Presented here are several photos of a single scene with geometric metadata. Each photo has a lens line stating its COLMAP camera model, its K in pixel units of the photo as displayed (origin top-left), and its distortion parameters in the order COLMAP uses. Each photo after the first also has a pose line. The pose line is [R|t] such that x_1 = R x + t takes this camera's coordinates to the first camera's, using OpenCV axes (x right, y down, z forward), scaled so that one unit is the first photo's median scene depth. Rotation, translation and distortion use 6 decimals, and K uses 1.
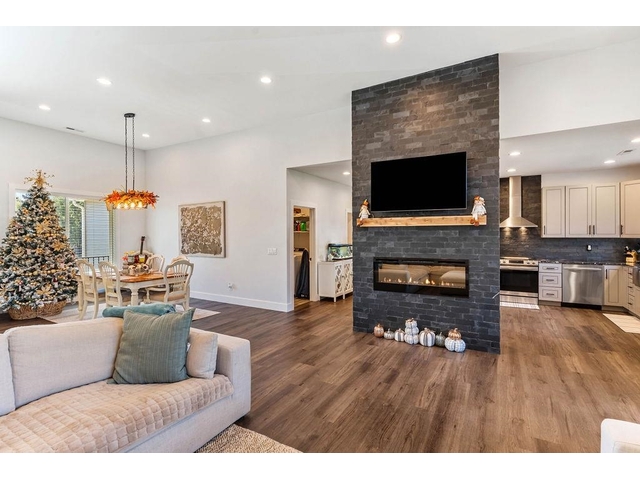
lens RADIAL K [[307.2, 0, 320.2], [0, 307.2, 237.6], [0, 0, 1]] dist [0.000764, -0.000364]
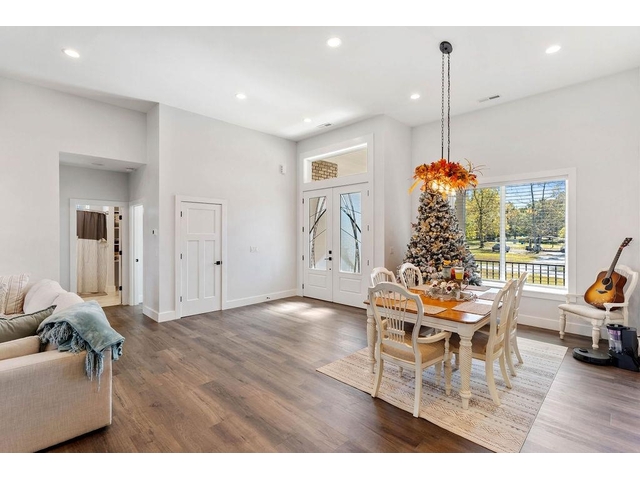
lens RADIAL K [[307.2, 0, 320.9], [0, 307.2, 234.3], [0, 0, 1]] dist [0.000764, -0.000364]
pose [[-0.270177, 0.002655, -0.962807, 0.070264], [-0.013869, 0.999882, 0.006649, -0.008393], [0.962711, 0.015149, -0.270108, 0.904340]]
